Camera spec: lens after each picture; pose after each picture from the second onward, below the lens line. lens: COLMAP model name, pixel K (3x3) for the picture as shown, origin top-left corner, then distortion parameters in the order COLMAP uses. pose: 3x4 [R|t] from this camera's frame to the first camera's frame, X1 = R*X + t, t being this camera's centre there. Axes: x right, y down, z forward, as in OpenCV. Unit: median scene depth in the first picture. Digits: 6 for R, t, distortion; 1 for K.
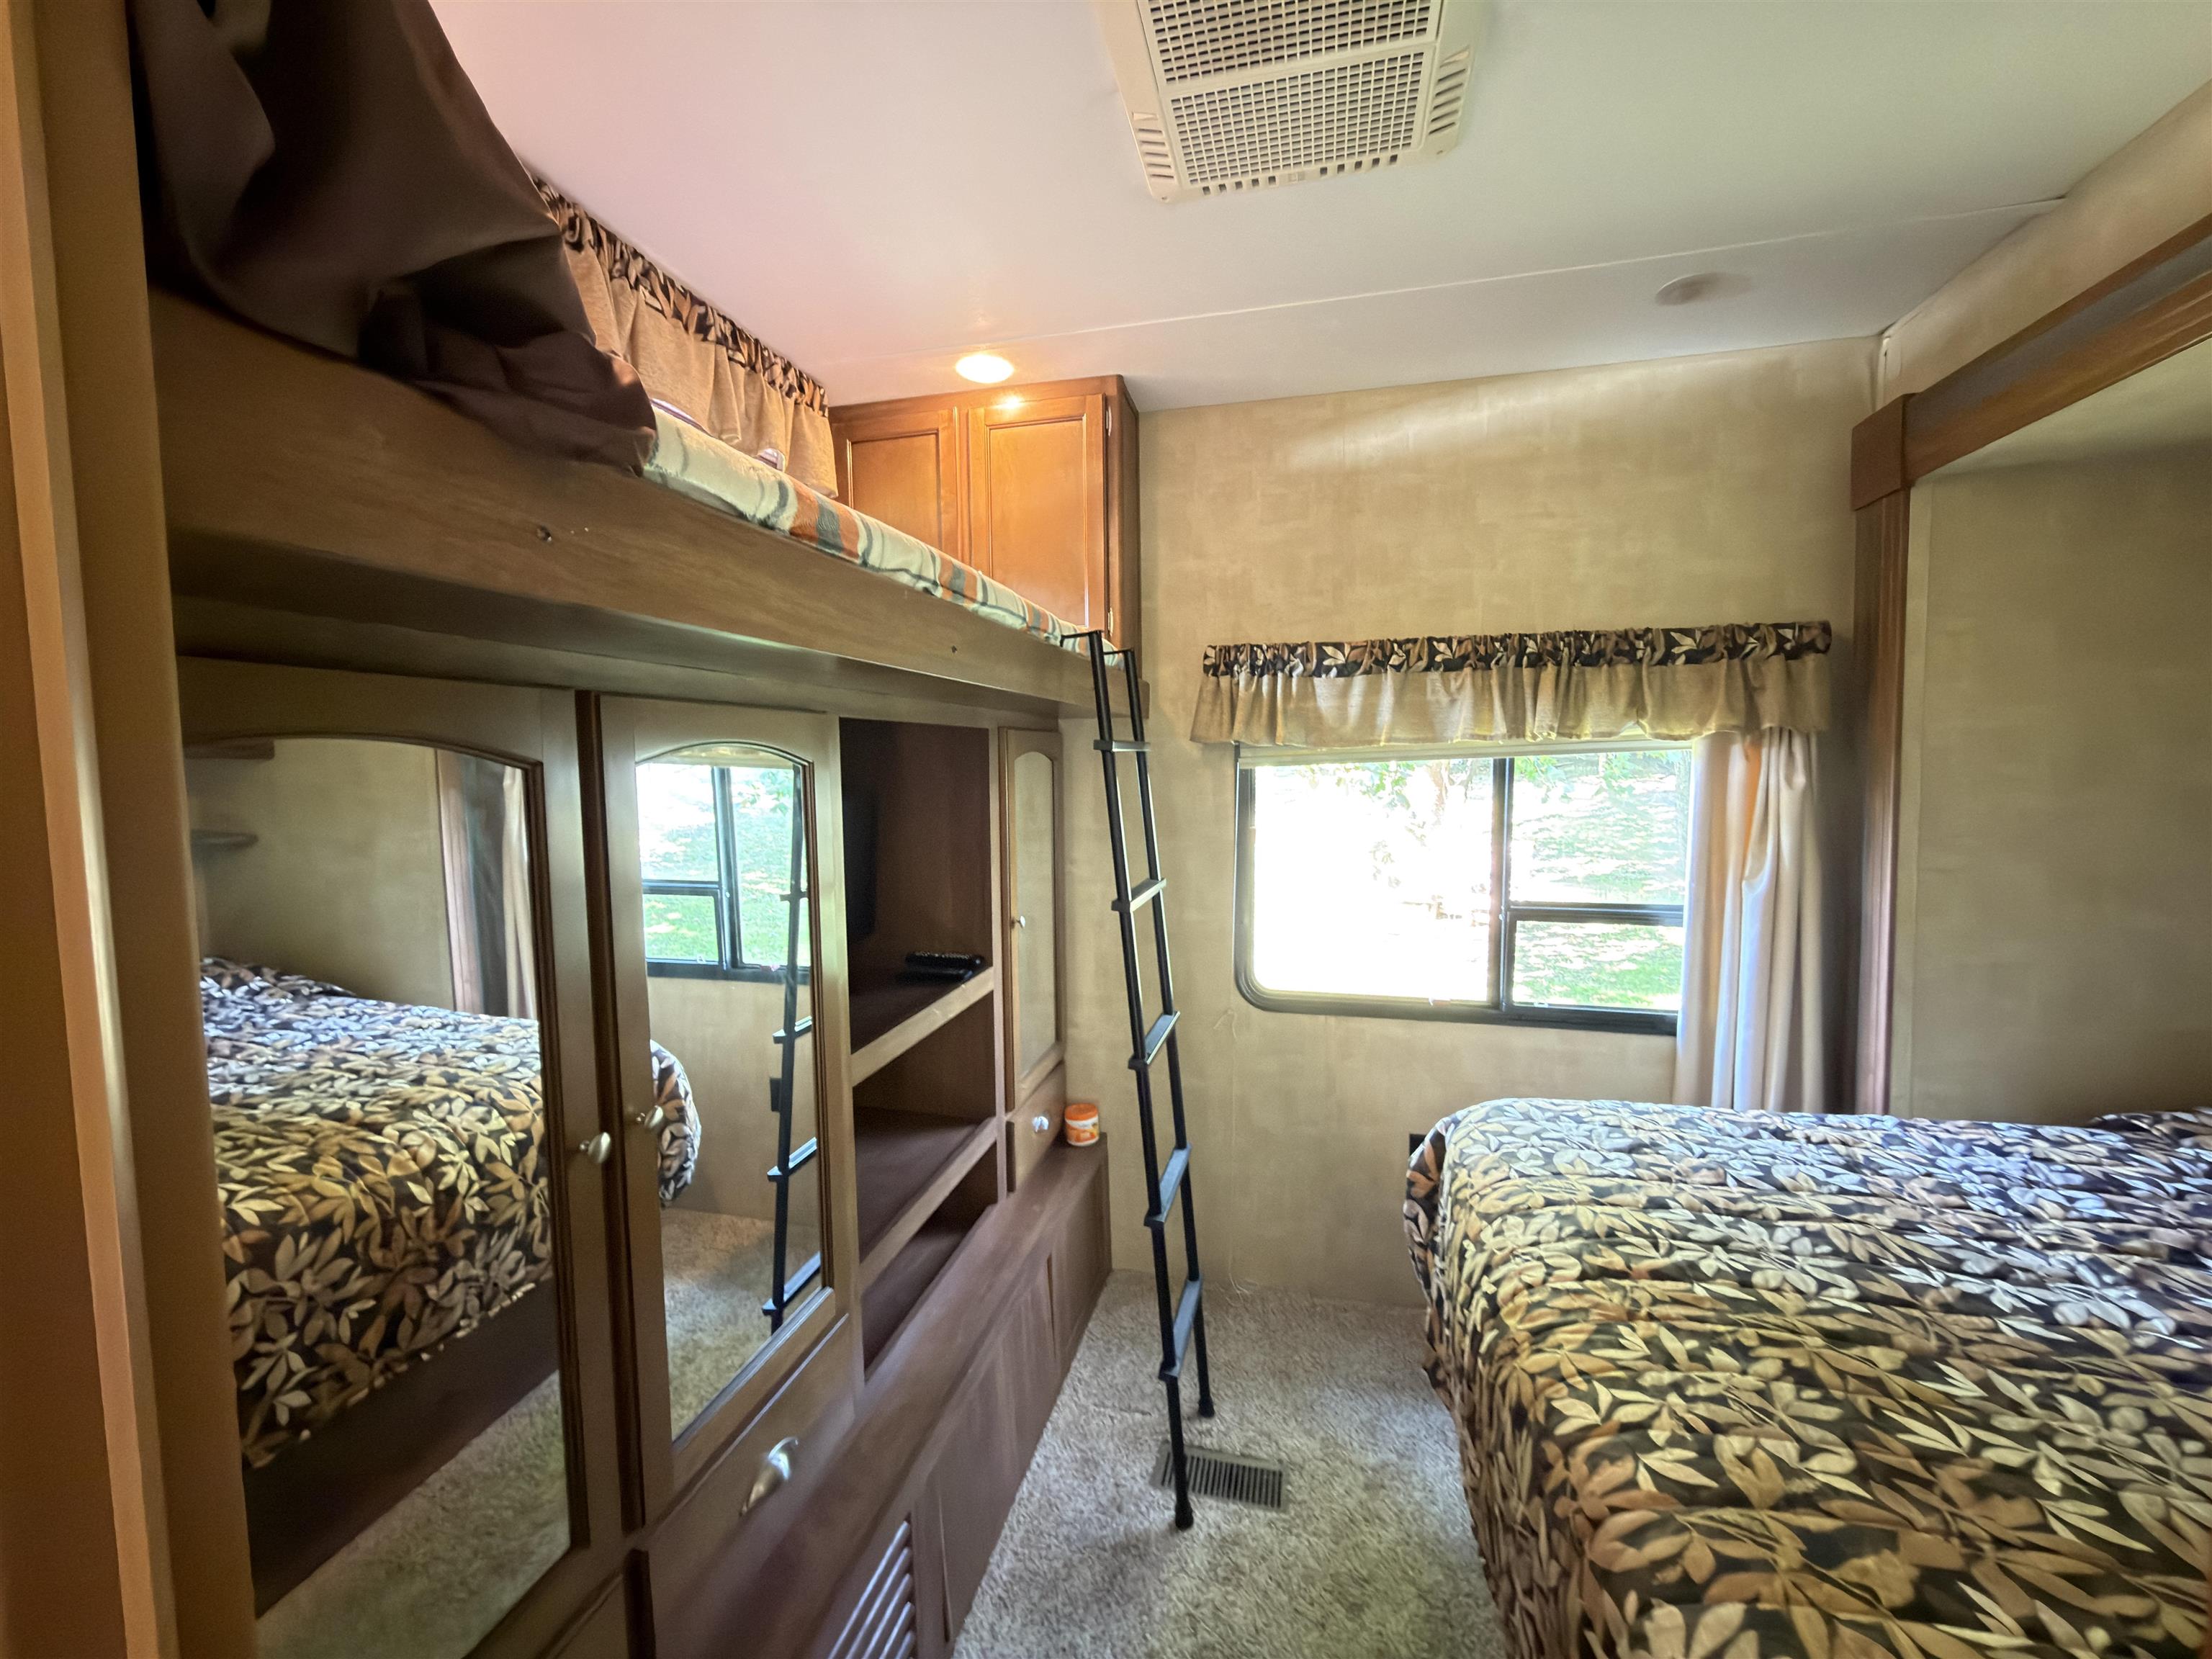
lens RADIAL K [[883.6, 0, 1106.0], [0, 883.6, 829.5], [0, 0, 1]] dist [-0.000261, 0.000492]
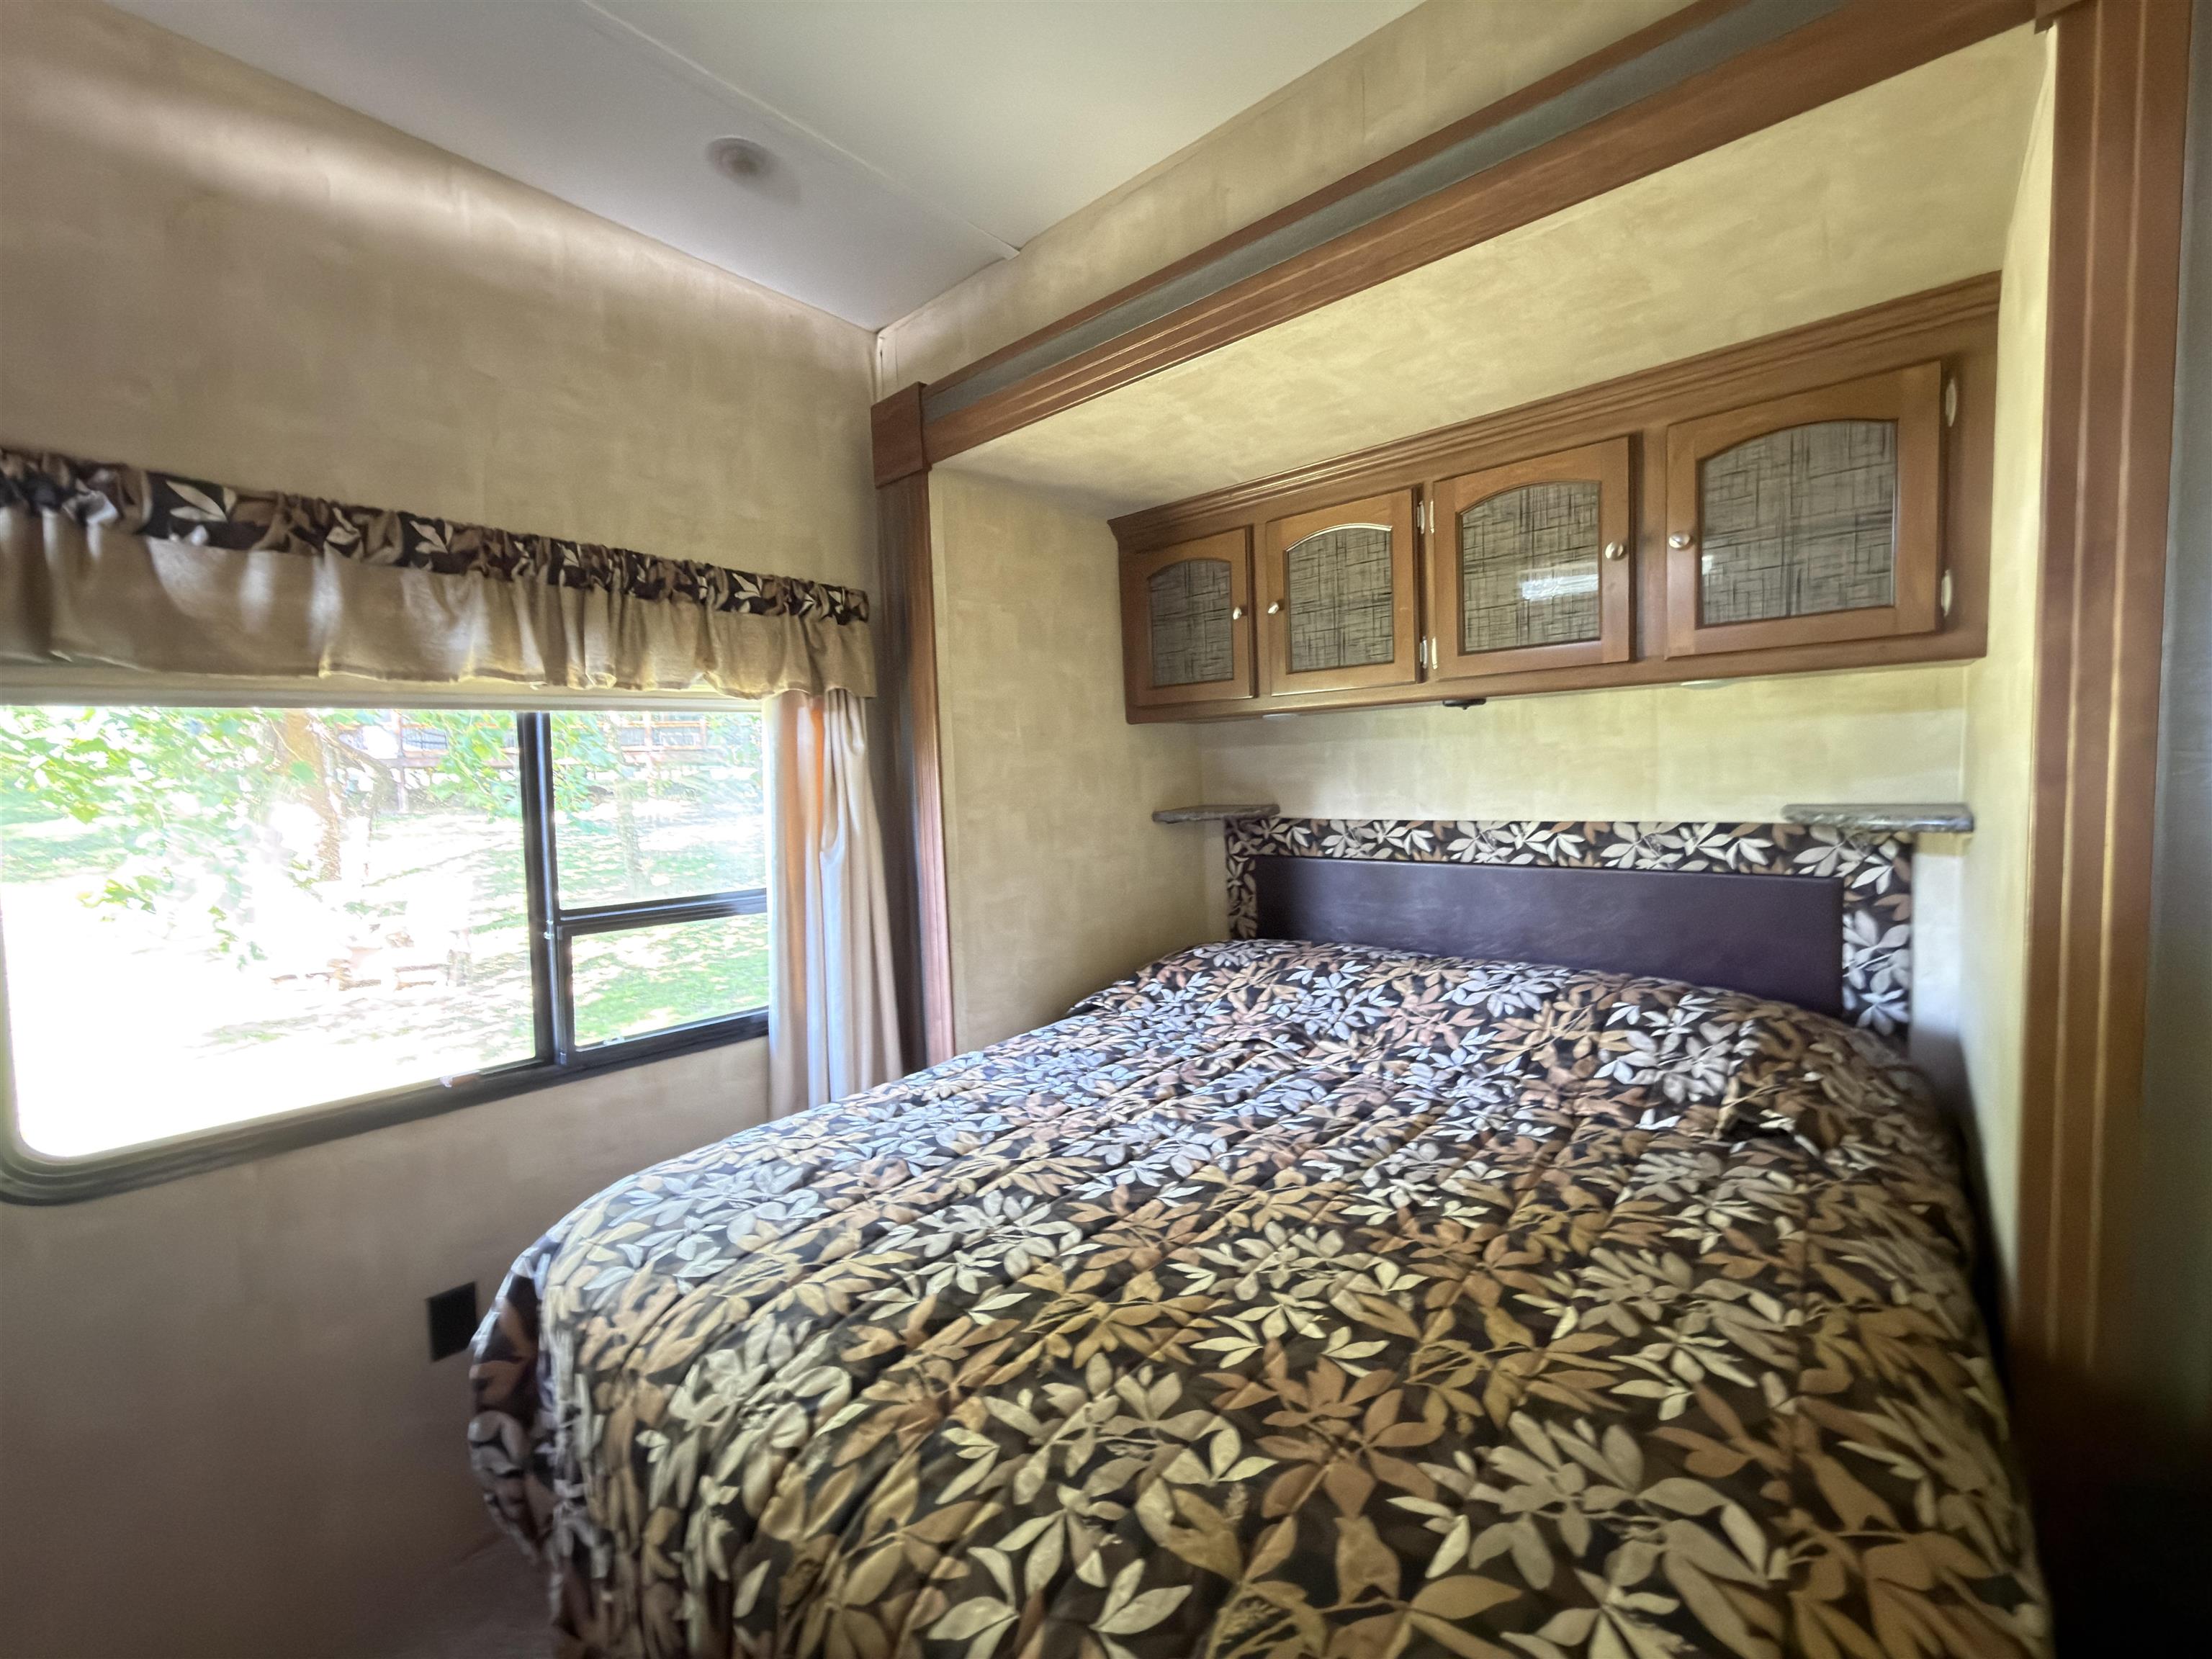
lens RADIAL K [[883.6, 0, 1106.0], [0, 883.6, 829.5], [0, 0, 1]] dist [-0.000261, 0.000492]
pose [[0.457476, -0.050475, 0.887788, 0.027142], [0.084404, 0.996345, 0.013154, 0.057875], [-0.885207, 0.068916, 0.460065, 0.357302]]
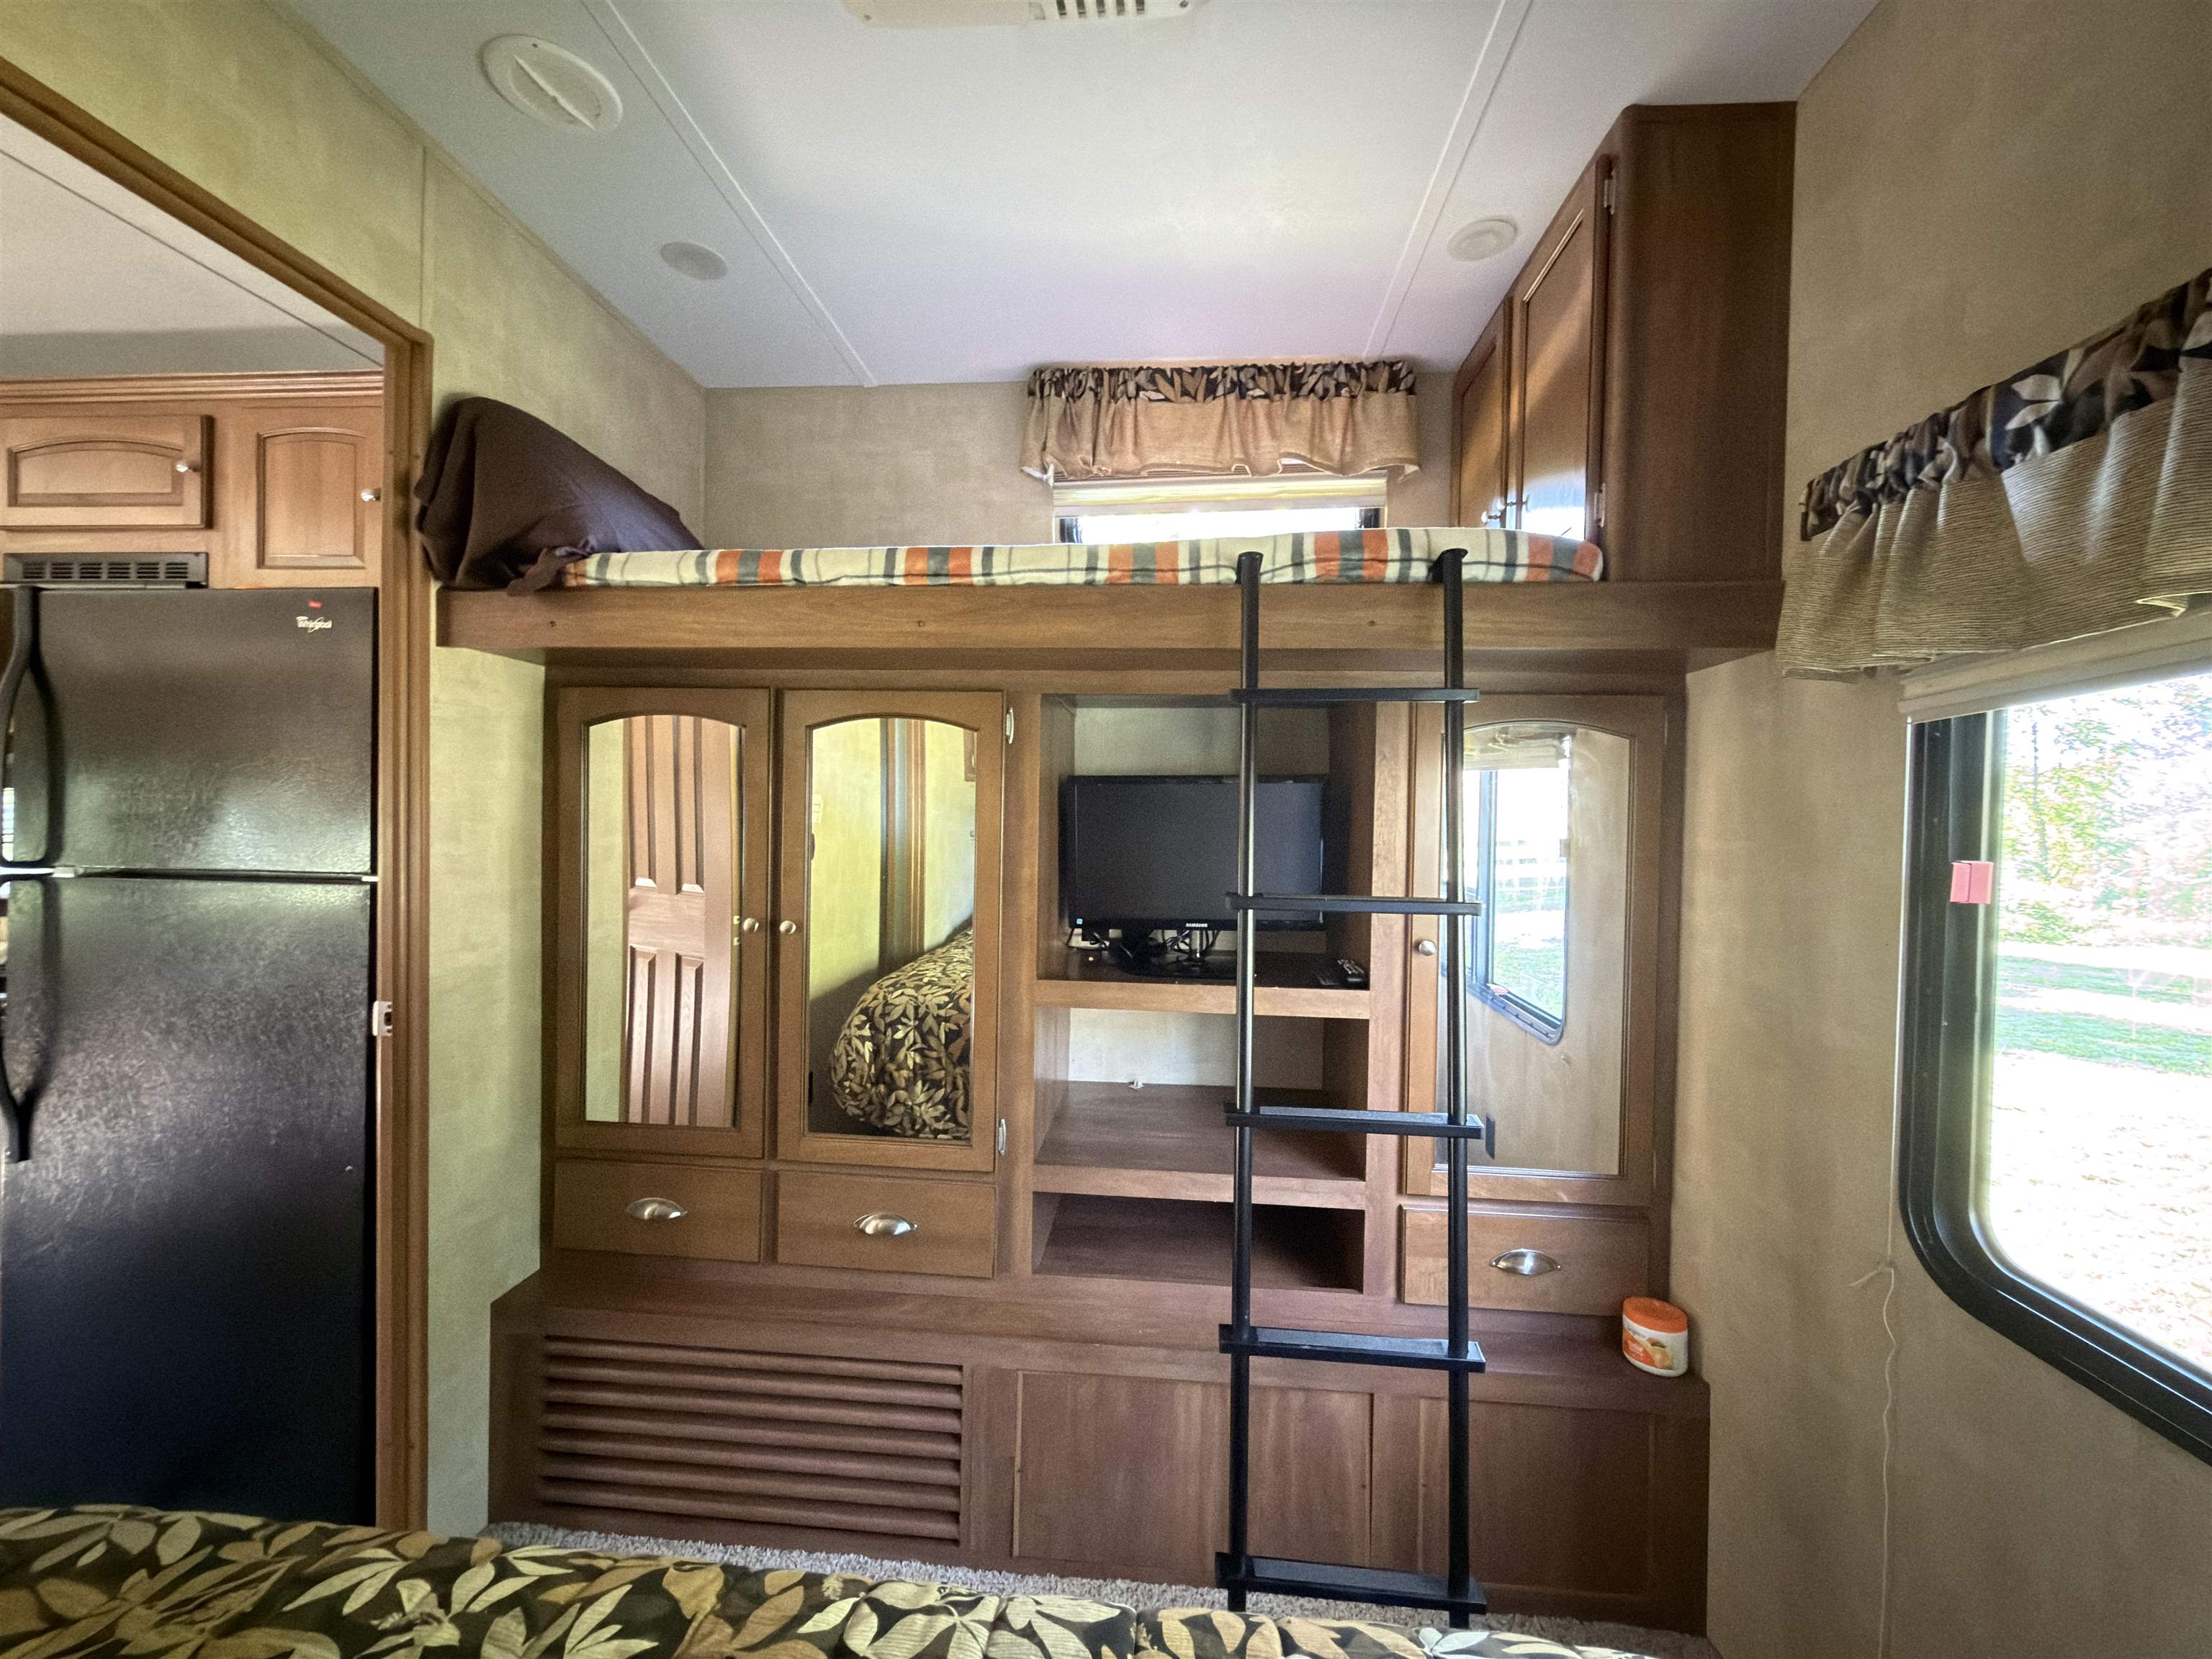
lens RADIAL K [[883.6, 0, 1106.0], [0, 883.6, 829.5], [0, 0, 1]] dist [-0.000261, 0.000492]
pose [[0.153321, 0.031383, -0.987678, 0.765188], [-0.100305, 0.994827, 0.016040, 0.024616], [0.983073, 0.096609, 0.155676, 0.767175]]
